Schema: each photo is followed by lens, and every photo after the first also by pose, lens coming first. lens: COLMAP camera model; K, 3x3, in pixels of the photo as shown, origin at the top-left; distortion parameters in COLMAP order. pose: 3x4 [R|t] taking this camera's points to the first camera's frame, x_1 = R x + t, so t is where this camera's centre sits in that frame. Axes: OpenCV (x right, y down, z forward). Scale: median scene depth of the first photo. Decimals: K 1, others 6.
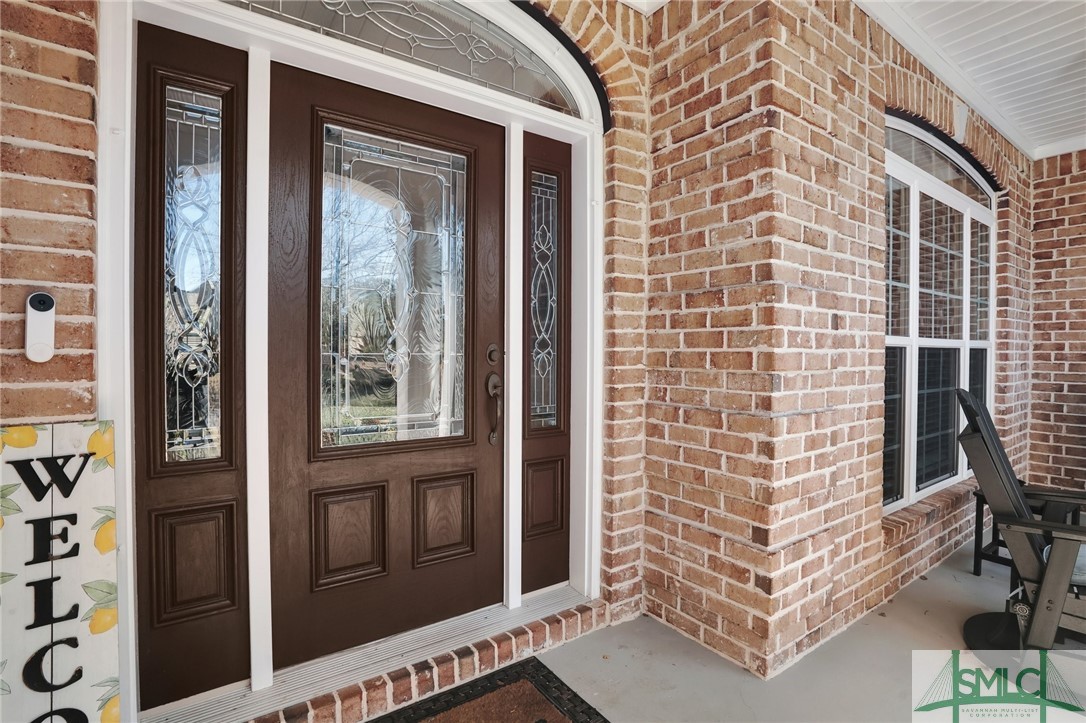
lens RADIAL K [[519.4, 0, 540.3], [0, 519.4, 350.9], [0, 0, 1]] dist [-0.025590, 0.001034]
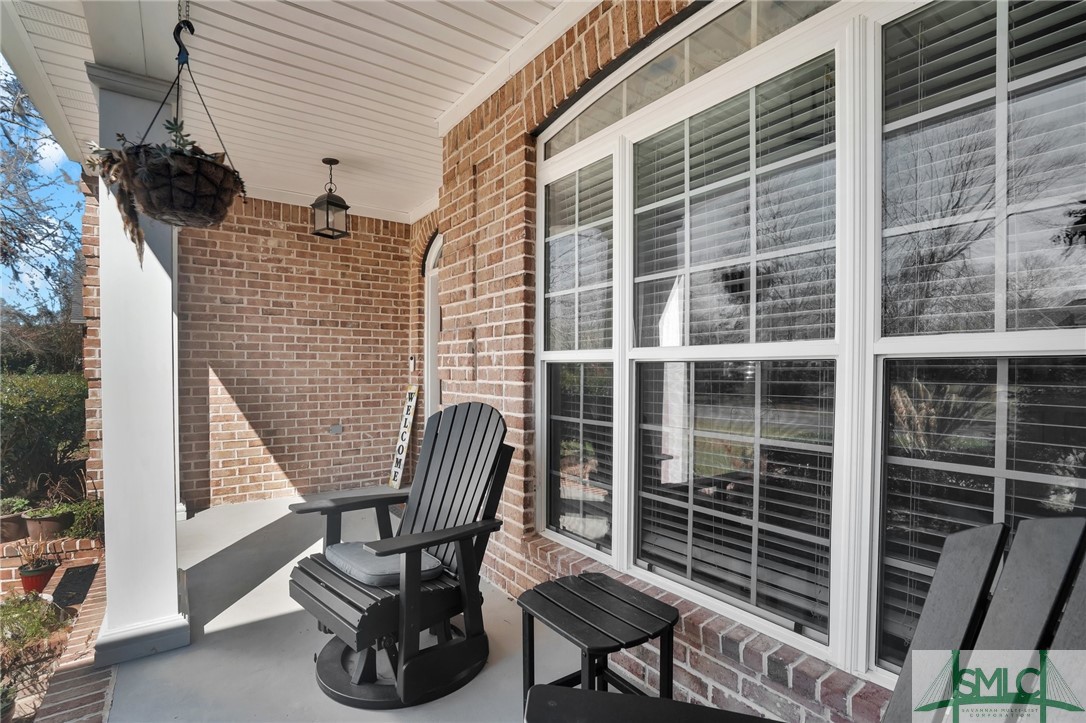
lens RADIAL K [[519.4, 0, 544.3], [0, 519.4, 369.1], [0, 0, 1]] dist [-0.025590, 0.001034]
pose [[0.001919, -0.015918, -0.999871, 1.866885], [-0.019561, 0.999681, -0.015952, 0.020704], [0.999807, 0.019589, 0.001607, 1.110632]]
